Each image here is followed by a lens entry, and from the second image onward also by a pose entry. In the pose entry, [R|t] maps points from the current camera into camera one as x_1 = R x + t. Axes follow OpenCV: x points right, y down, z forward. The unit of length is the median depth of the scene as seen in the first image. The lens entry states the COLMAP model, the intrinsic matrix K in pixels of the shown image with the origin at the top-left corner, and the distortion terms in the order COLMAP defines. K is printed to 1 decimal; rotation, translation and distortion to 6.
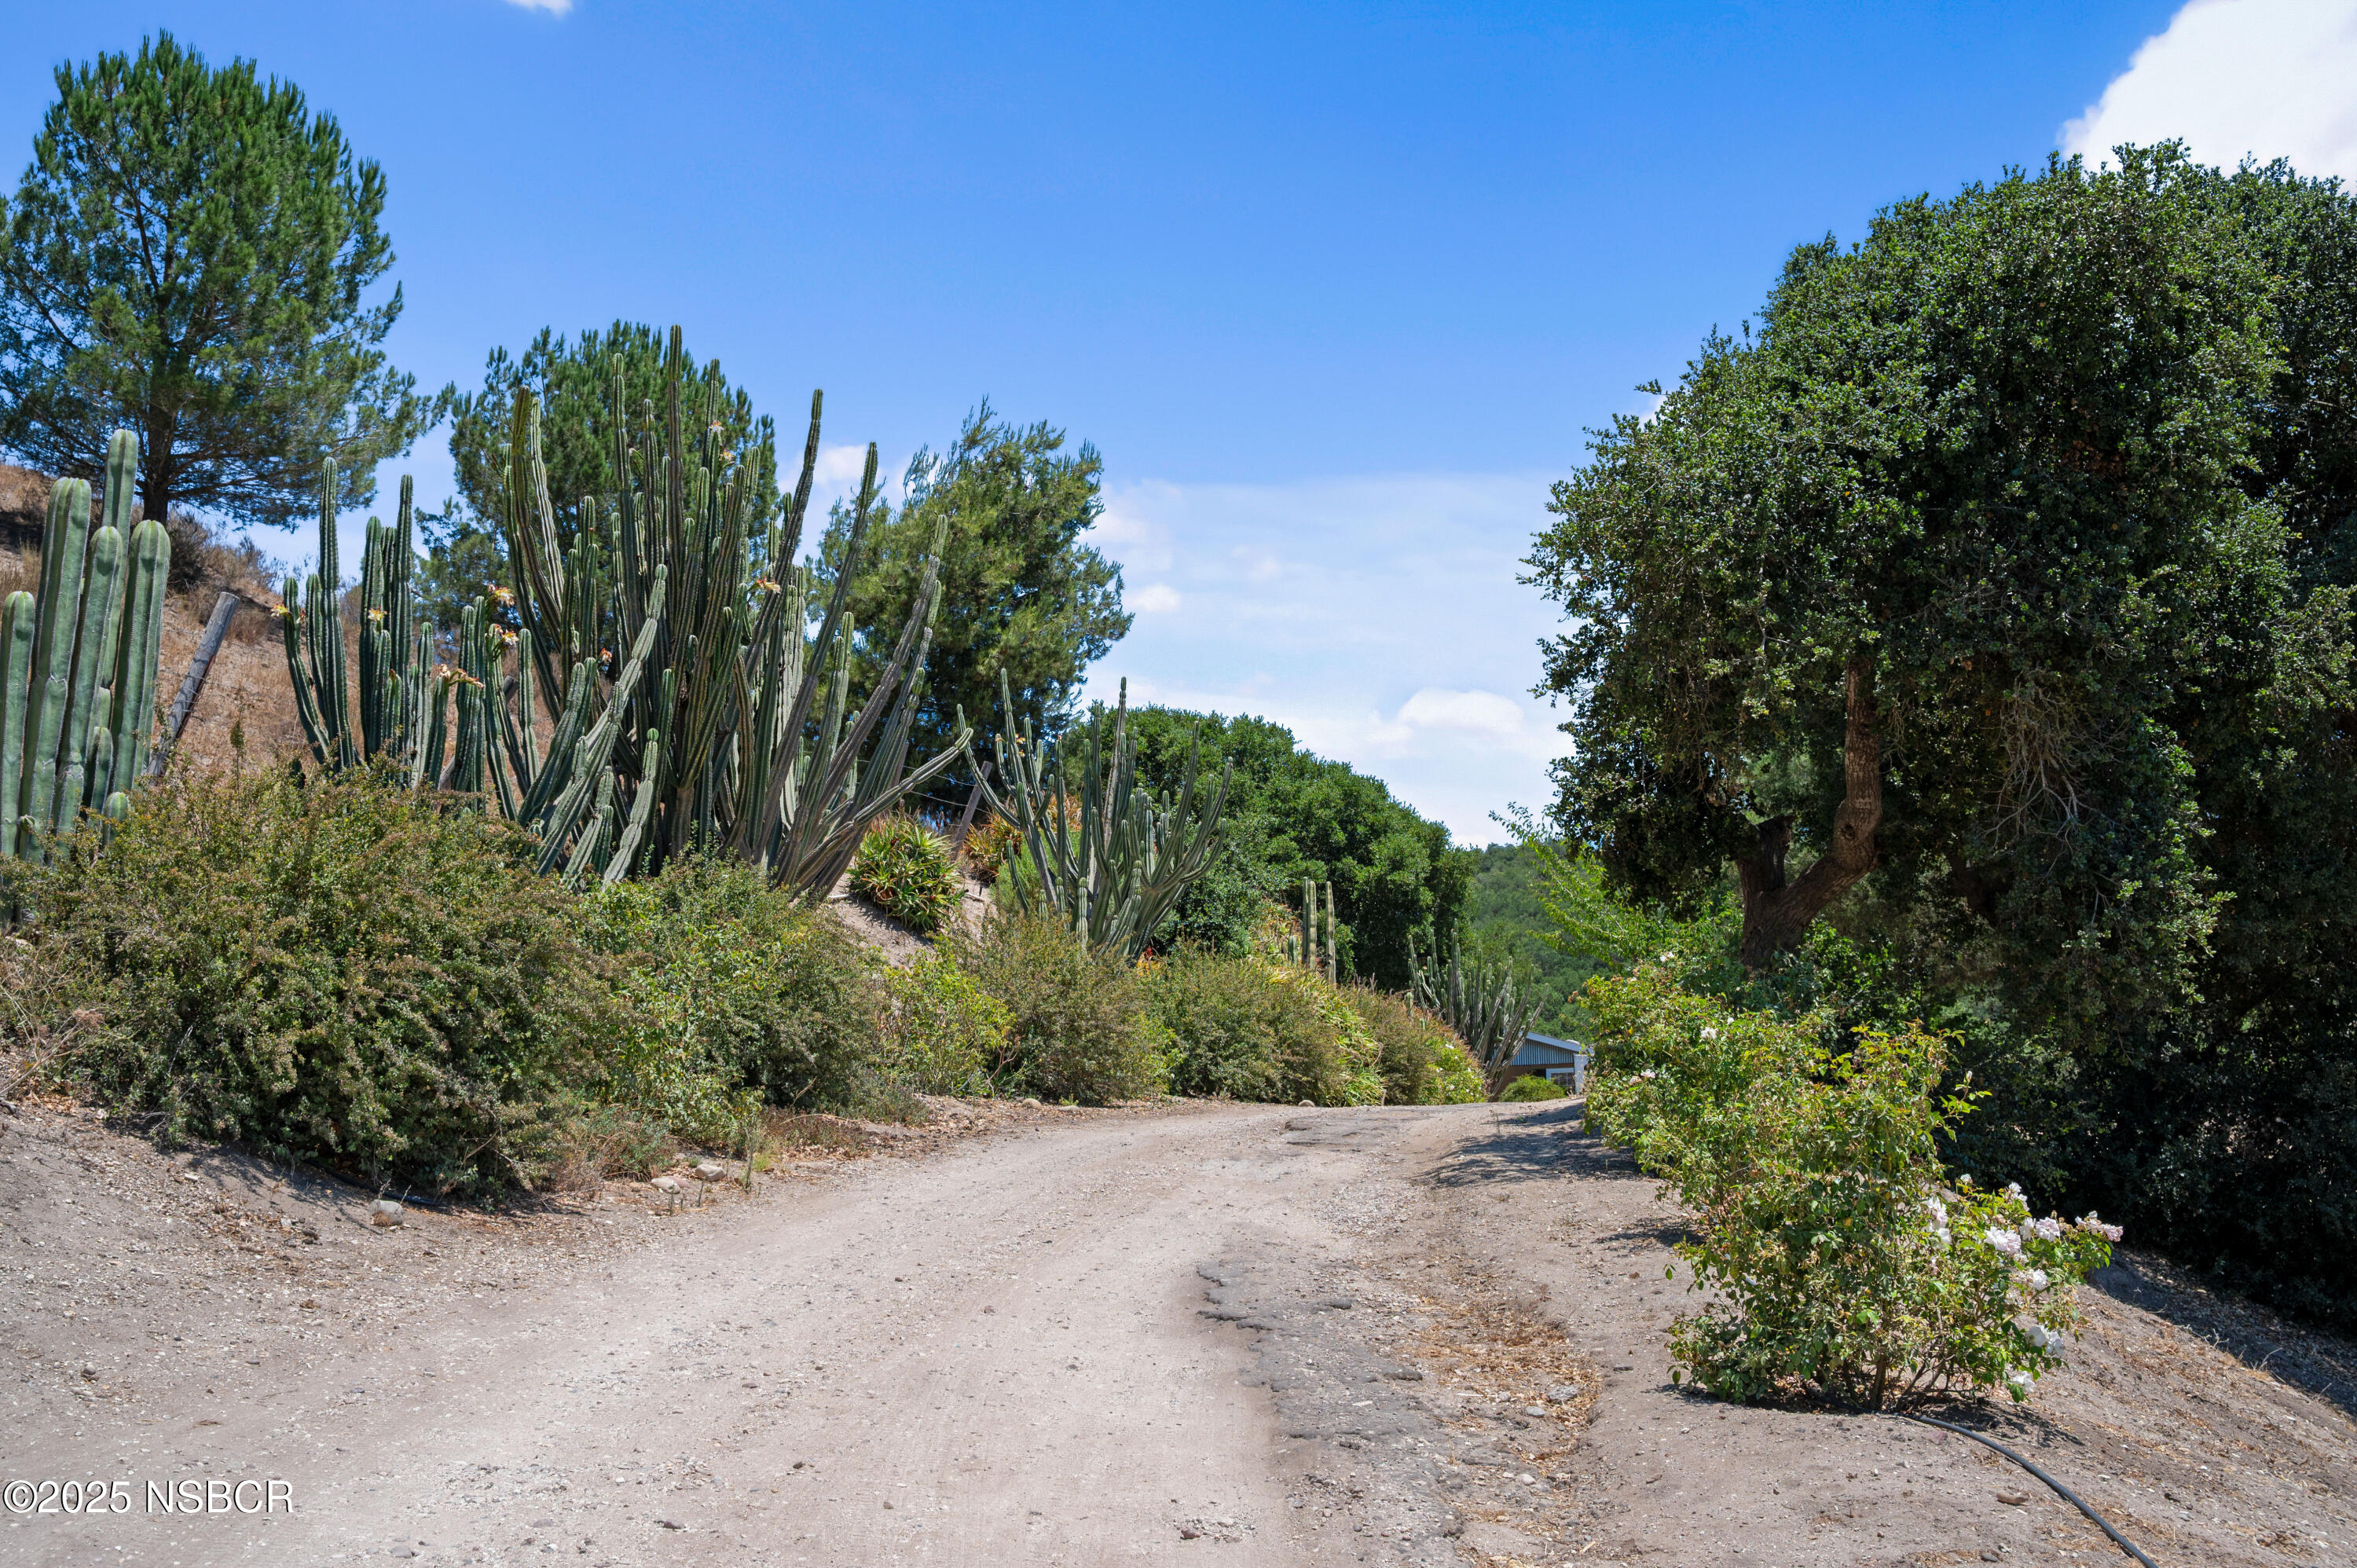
lens RADIAL K [[2453.9, 0, 1179.3], [0, 2453.9, 774.5], [0, 0, 1]] dist [0.041822, 0.000000]
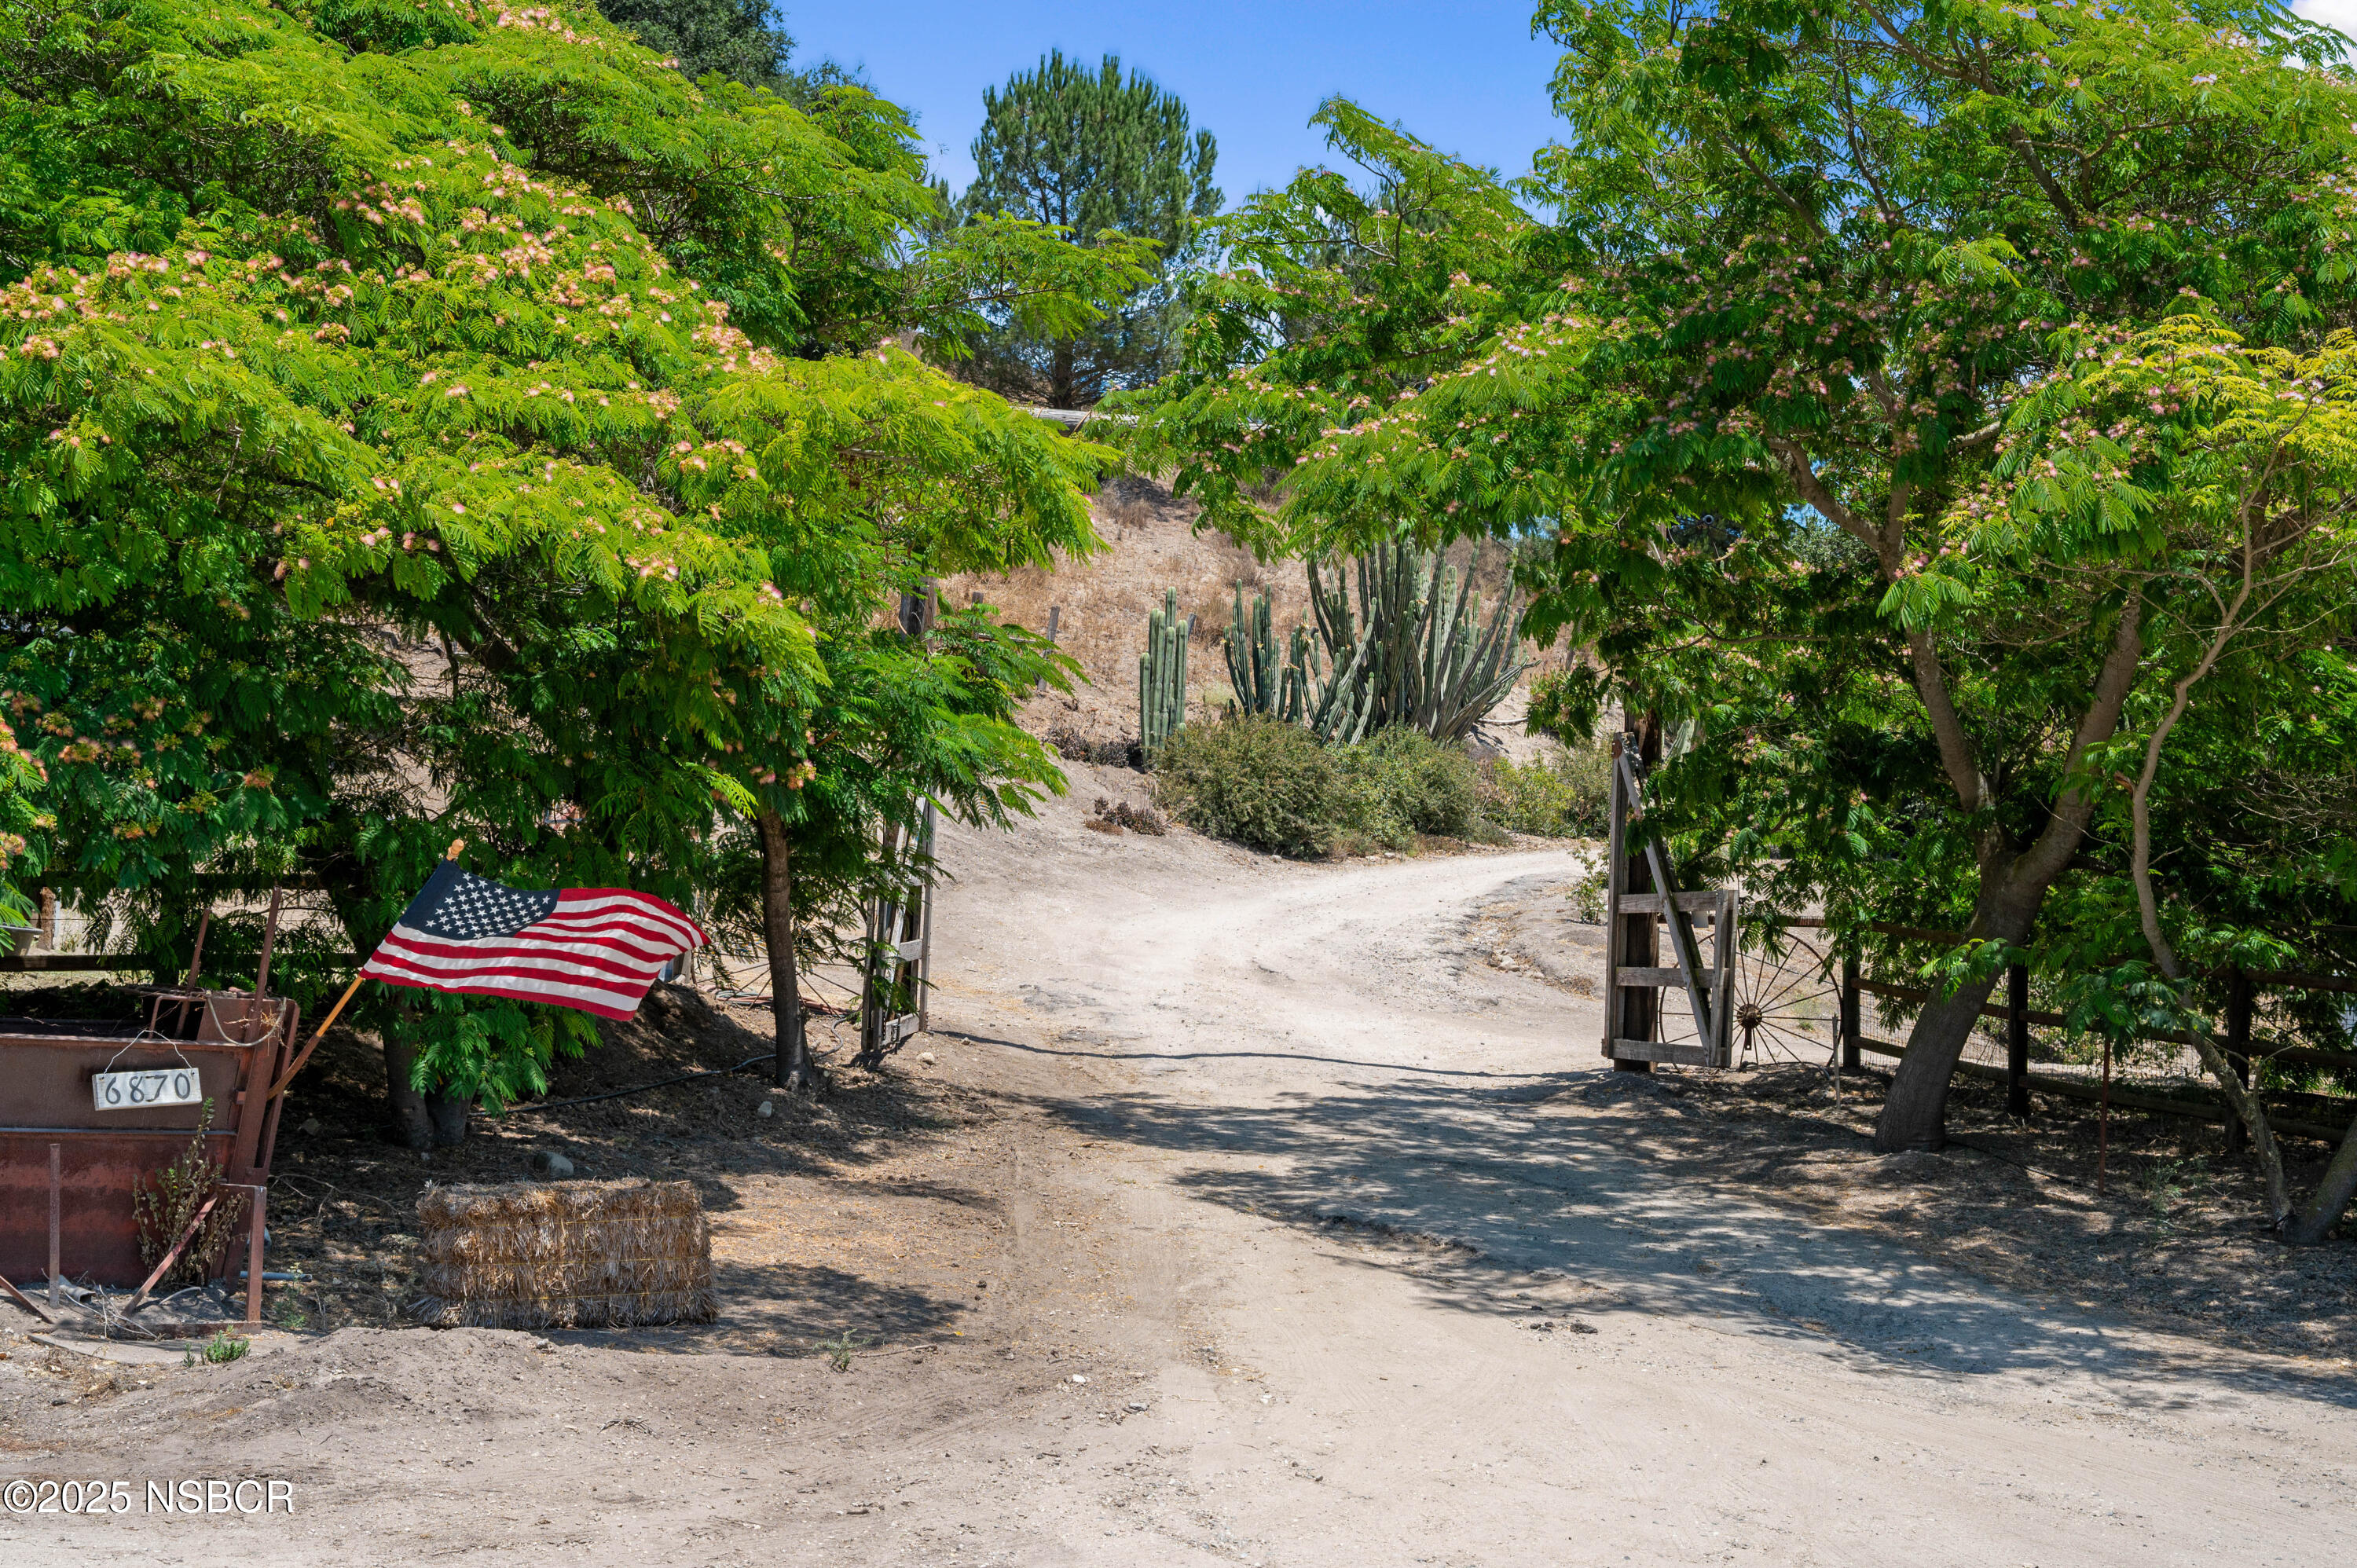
lens RADIAL K [[3576.3, 0, 1179.8], [0, 3576.3, 789.8], [0, 0, 1]] dist [-0.027797, 0.000000]
pose [[0.950279, -0.012310, -0.311156, 0.746841], [0.043388, 0.994706, 0.093157, -0.260304], [0.308362, -0.102025, 0.945782, -2.543745]]
